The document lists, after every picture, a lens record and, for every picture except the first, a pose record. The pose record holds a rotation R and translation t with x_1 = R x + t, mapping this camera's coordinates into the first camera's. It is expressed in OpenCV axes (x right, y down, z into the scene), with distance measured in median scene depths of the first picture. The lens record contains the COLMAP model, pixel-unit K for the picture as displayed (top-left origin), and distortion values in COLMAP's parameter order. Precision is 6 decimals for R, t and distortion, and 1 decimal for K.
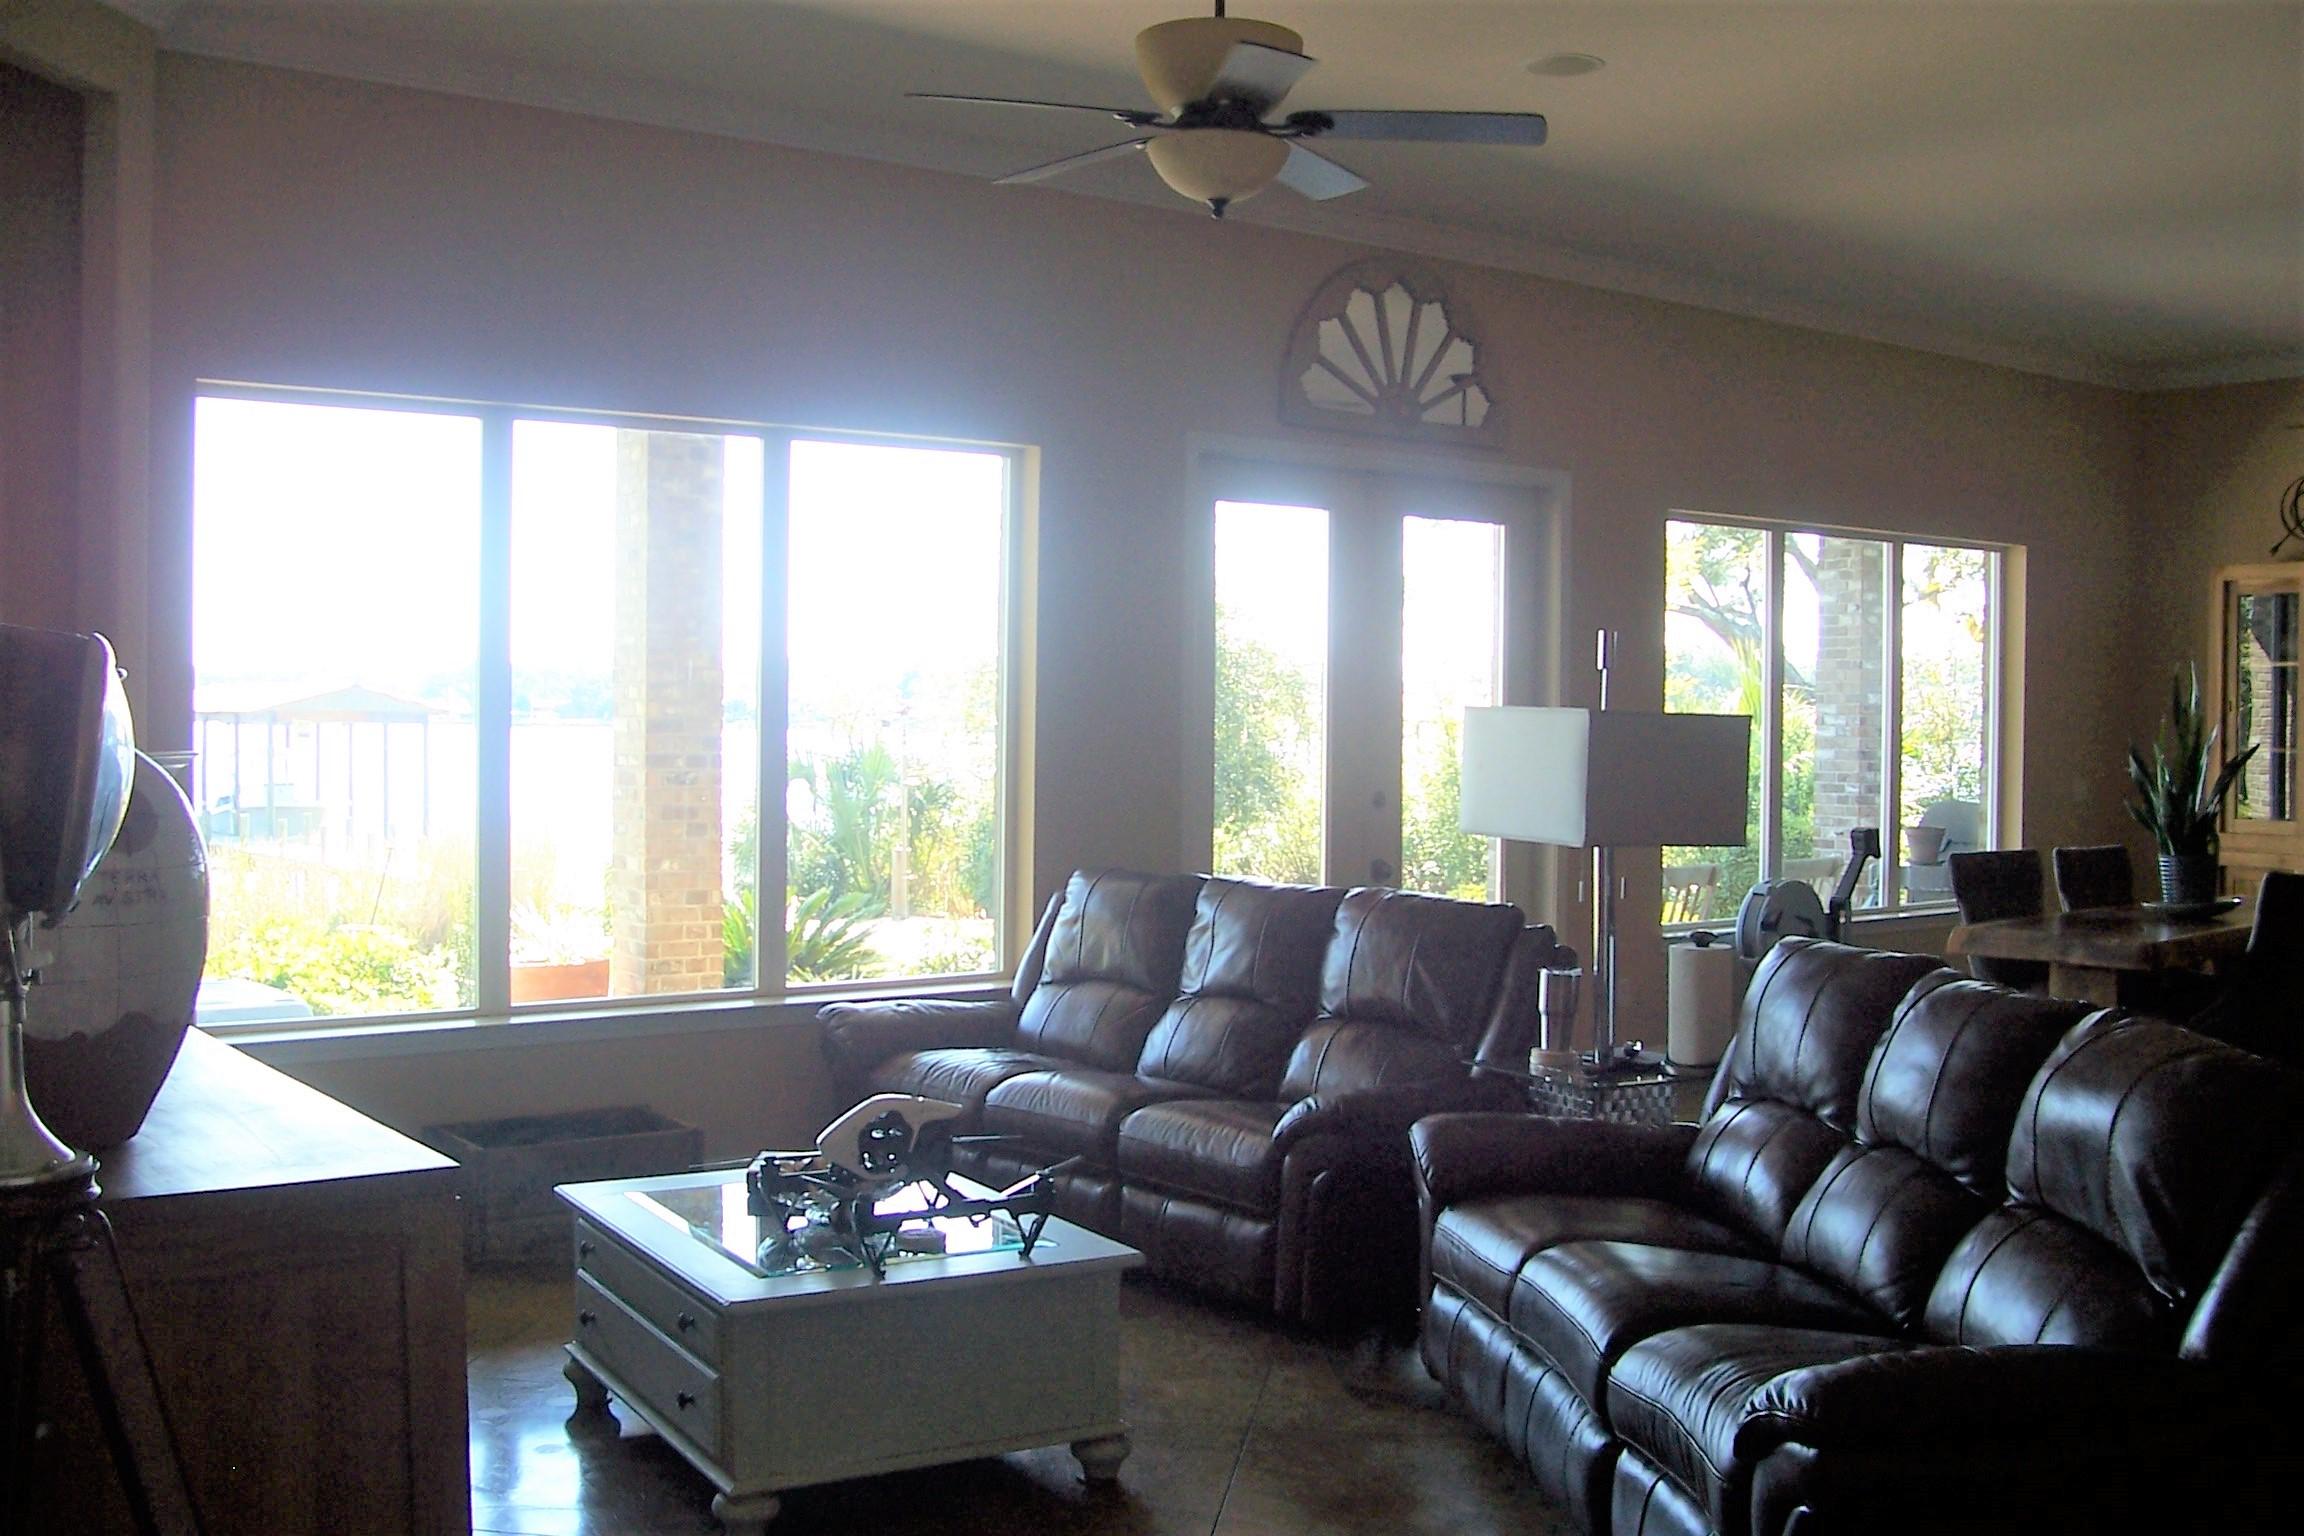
lens RADIAL K [[2311.2, 0, 1152.0], [0, 2311.2, 768.0], [0, 0, 1]] dist [-0.177722, 0.196475]
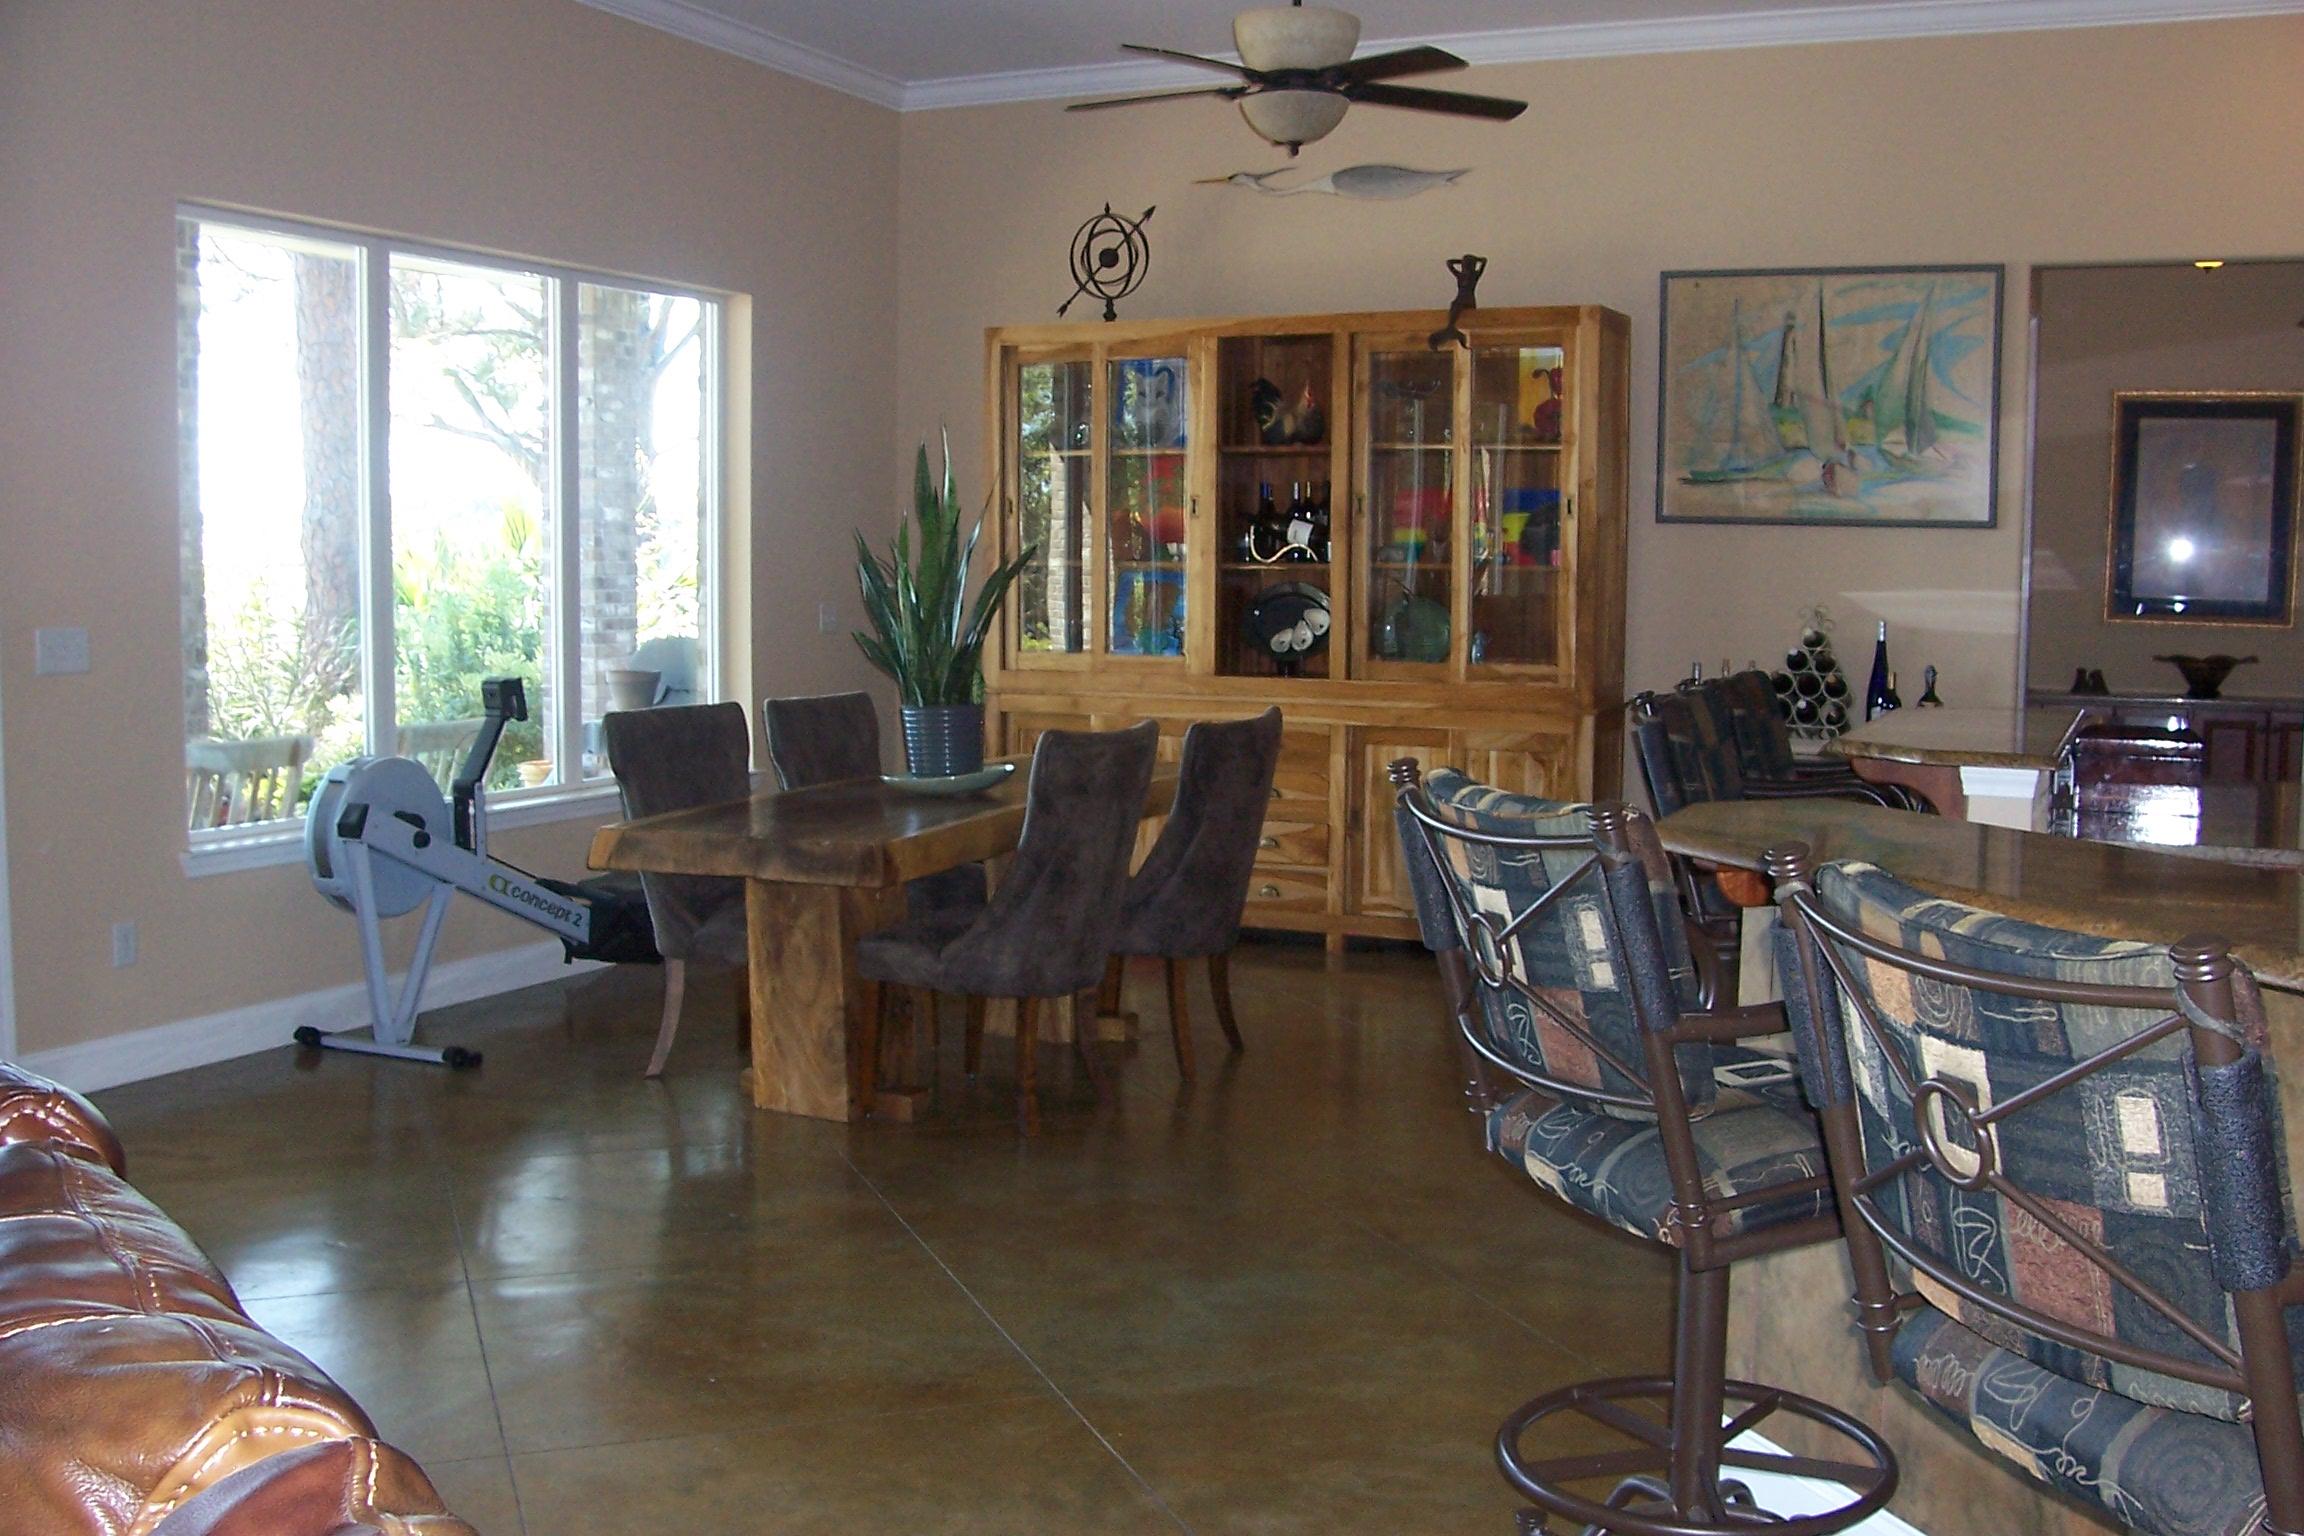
lens RADIAL K [[2311.2, 0, 1152.0], [0, 2311.2, 768.0], [0, 0, 1]] dist [-0.177722, 0.196475]
pose [[0.879751, -0.040990, 0.473664, 0.159059], [0.008264, 0.997444, 0.070969, 0.006385], [-0.475363, -0.058521, 0.877841, 0.301538]]
